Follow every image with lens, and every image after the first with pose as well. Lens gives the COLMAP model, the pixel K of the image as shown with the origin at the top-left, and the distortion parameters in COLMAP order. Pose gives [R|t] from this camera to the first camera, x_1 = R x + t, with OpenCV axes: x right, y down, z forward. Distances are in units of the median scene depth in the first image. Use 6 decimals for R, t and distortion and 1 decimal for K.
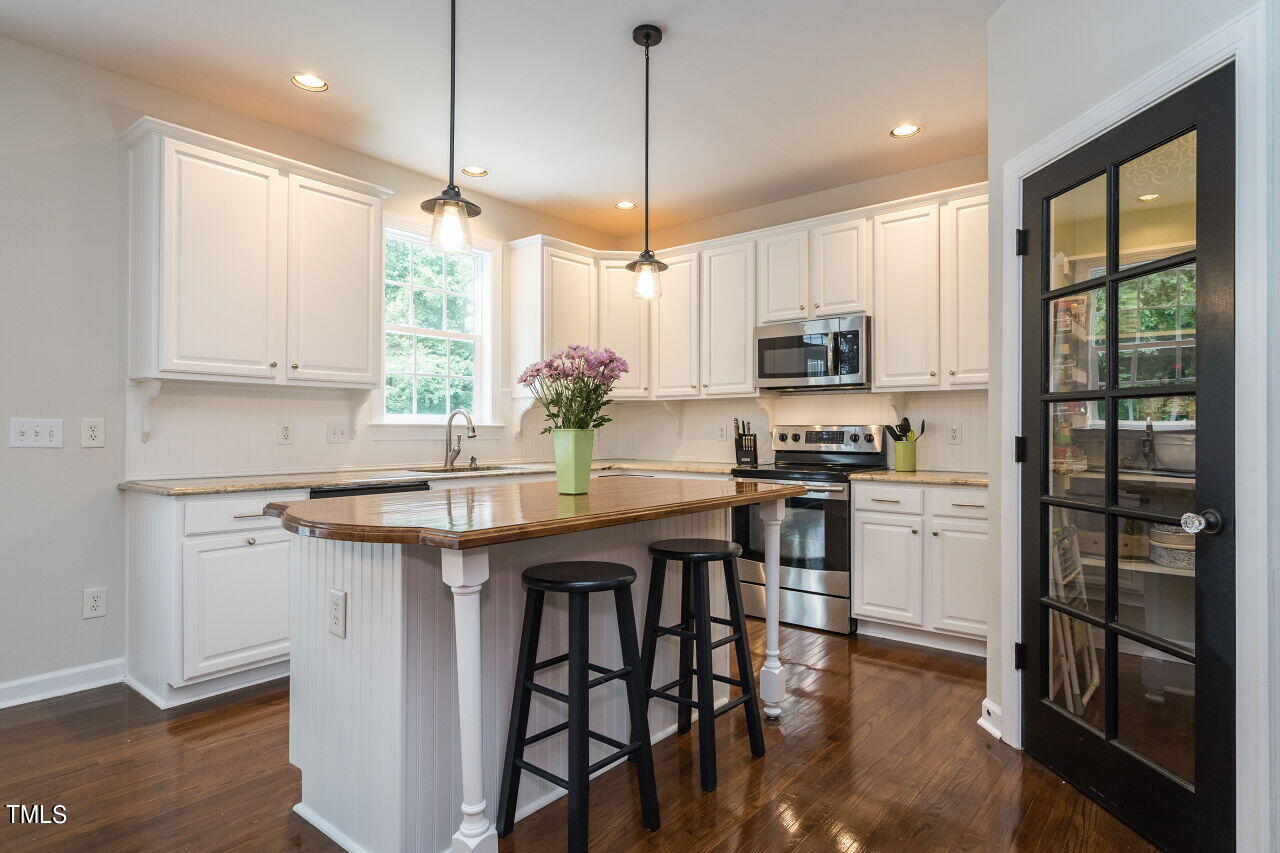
lens RADIAL K [[692.8, 0, 649.0], [0, 692.8, 424.1], [0, 0, 1]] dist [0.005711, 0.001053]
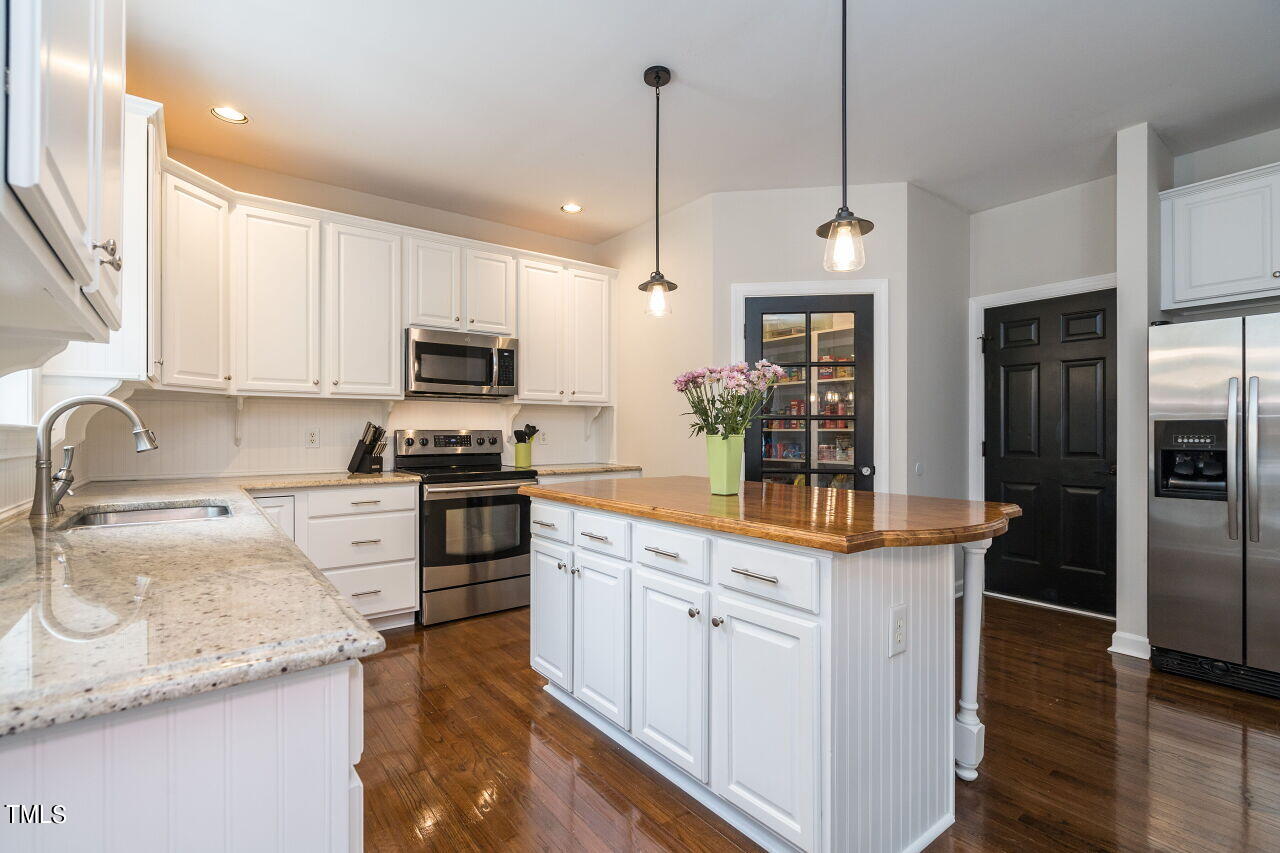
lens RADIAL K [[590.8, 0, 639.7], [0, 590.8, 432.9], [0, 0, 1]] dist [-0.001485, 0.000067]
pose [[0.231120, -0.000956, 0.972925, -0.634639], [-0.006845, 0.999973, 0.002608, 0.001758], [-0.972901, -0.007263, 0.231107, 0.556984]]
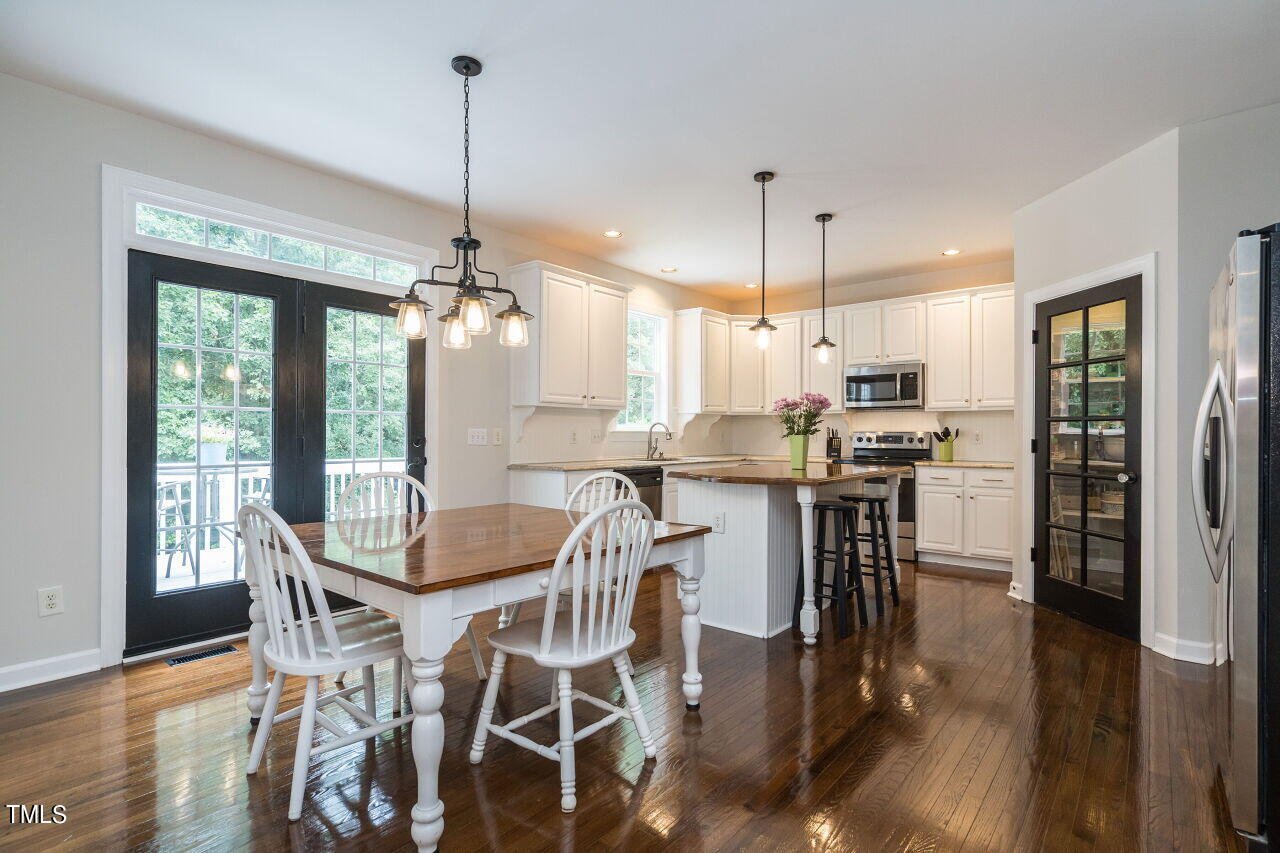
lens RADIAL K [[617.6, 0, 639.9], [0, 617.6, 431.8], [0, 0, 1]] dist [0.001690, 0.000168]
pose [[0.999931, 0.000418, -0.011704, -0.318706], [-0.000340, 0.999978, 0.006684, -0.008048], [0.011707, -0.006680, 0.999909, -0.428432]]
